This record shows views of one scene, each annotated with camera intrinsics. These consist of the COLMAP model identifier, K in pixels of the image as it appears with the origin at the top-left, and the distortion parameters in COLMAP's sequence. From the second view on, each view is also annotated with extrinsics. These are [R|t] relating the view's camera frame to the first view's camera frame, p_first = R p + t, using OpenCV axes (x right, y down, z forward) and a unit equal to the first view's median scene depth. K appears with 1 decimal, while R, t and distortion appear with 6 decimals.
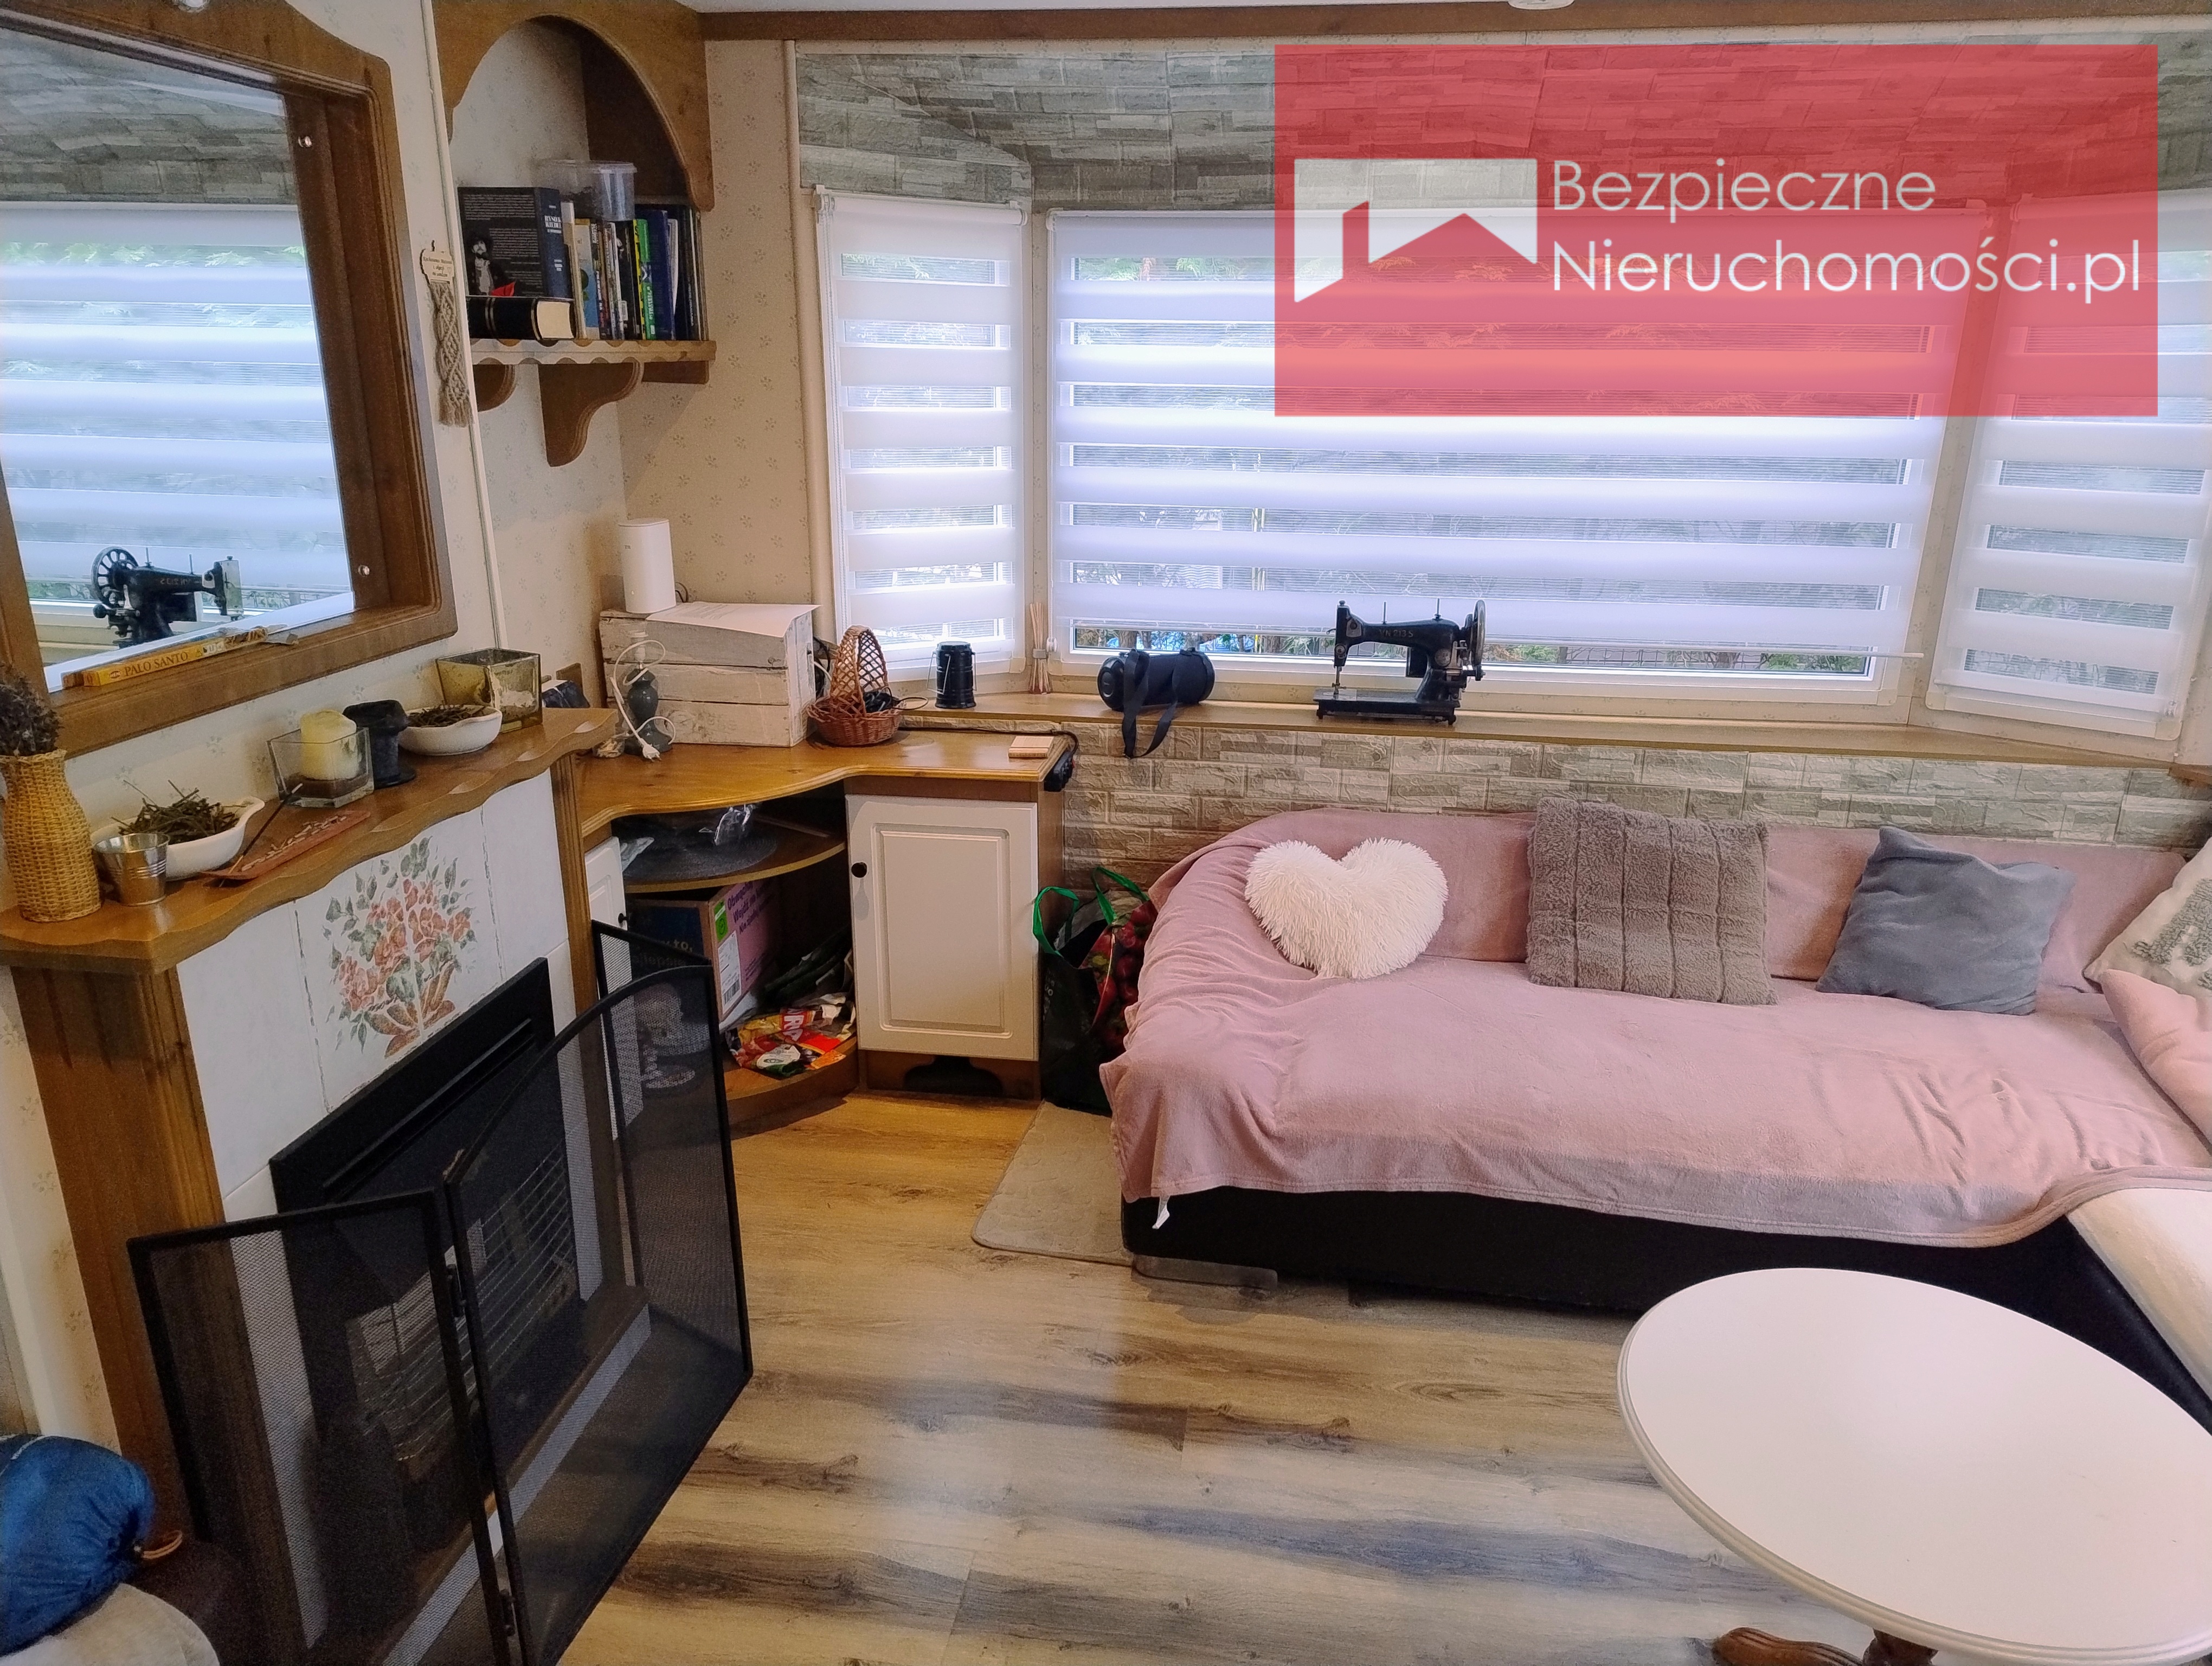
lens RADIAL K [[1517.9, 0, 1131.2], [0, 1517.9, 836.0], [0, 0, 1]] dist [0.061172, -0.067998]
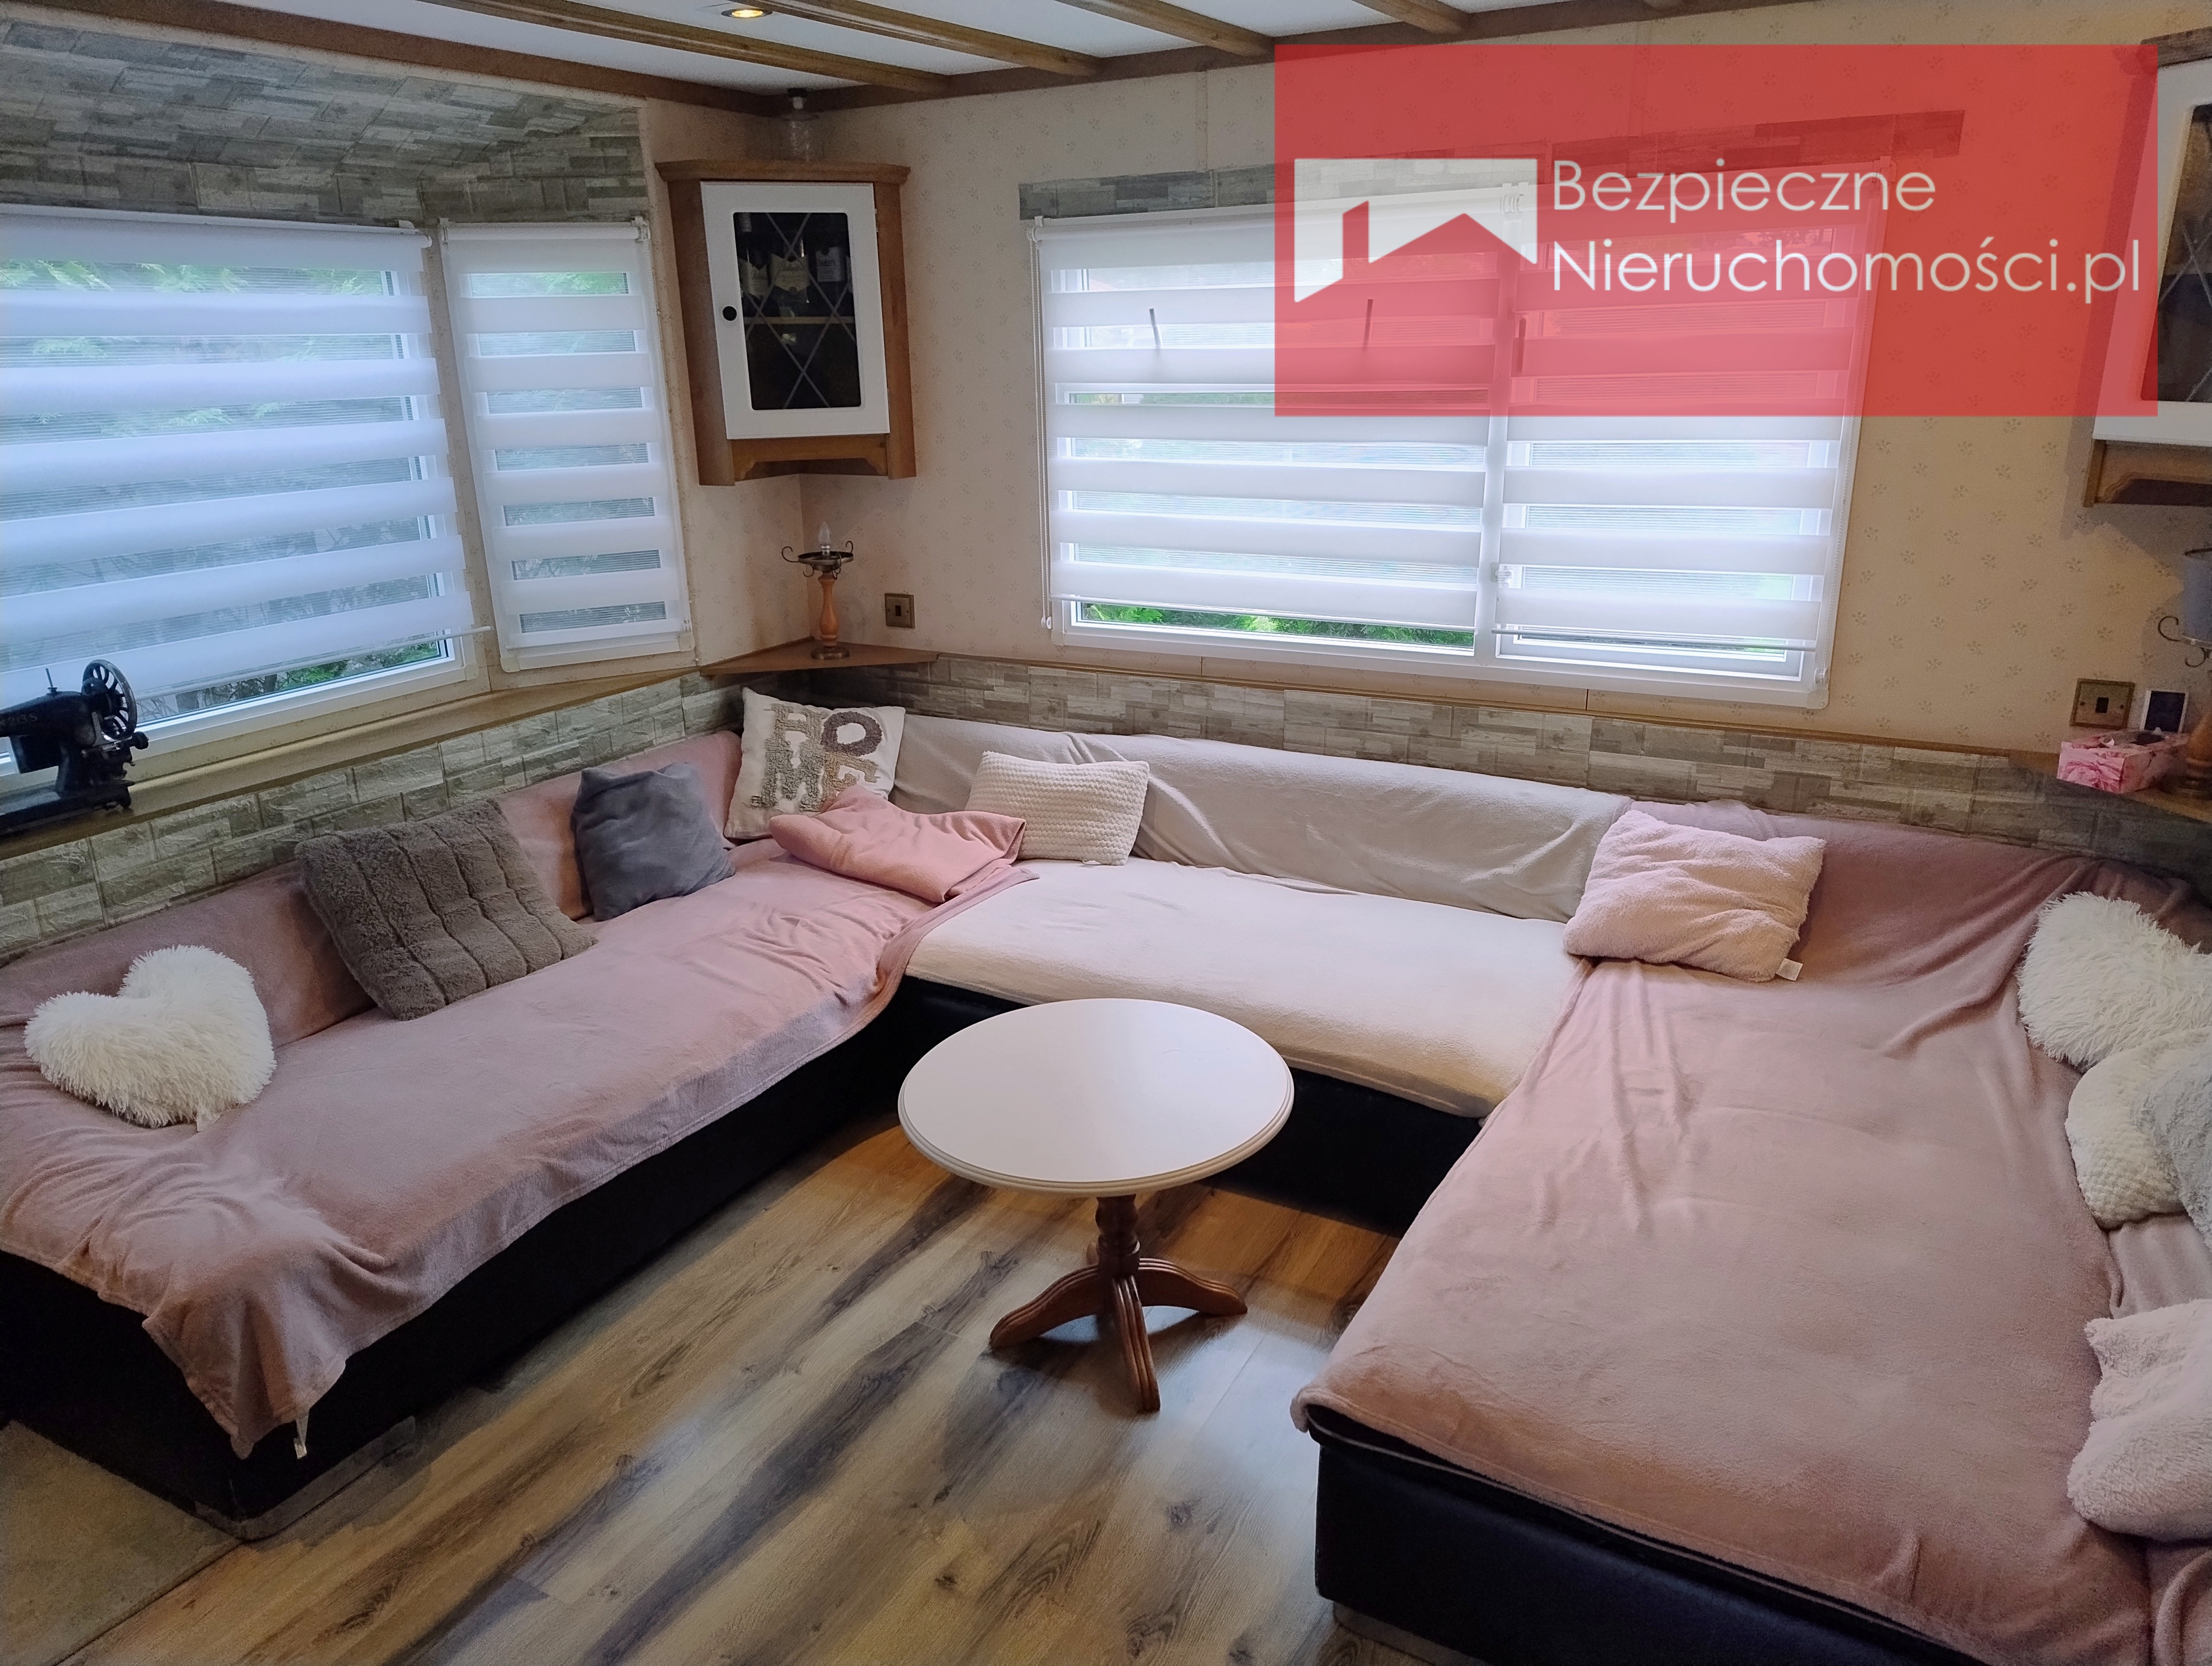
lens RADIAL K [[1509.1, 0, 1106.0], [0, 1509.1, 833.0], [0, 0, 1]] dist [-0.005241, -0.016481]
pose [[0.336888, -0.303427, 0.891313, -0.384158], [0.307904, 0.930104, 0.200255, -0.065186], [-0.889776, 0.206975, 0.406767, 0.202716]]
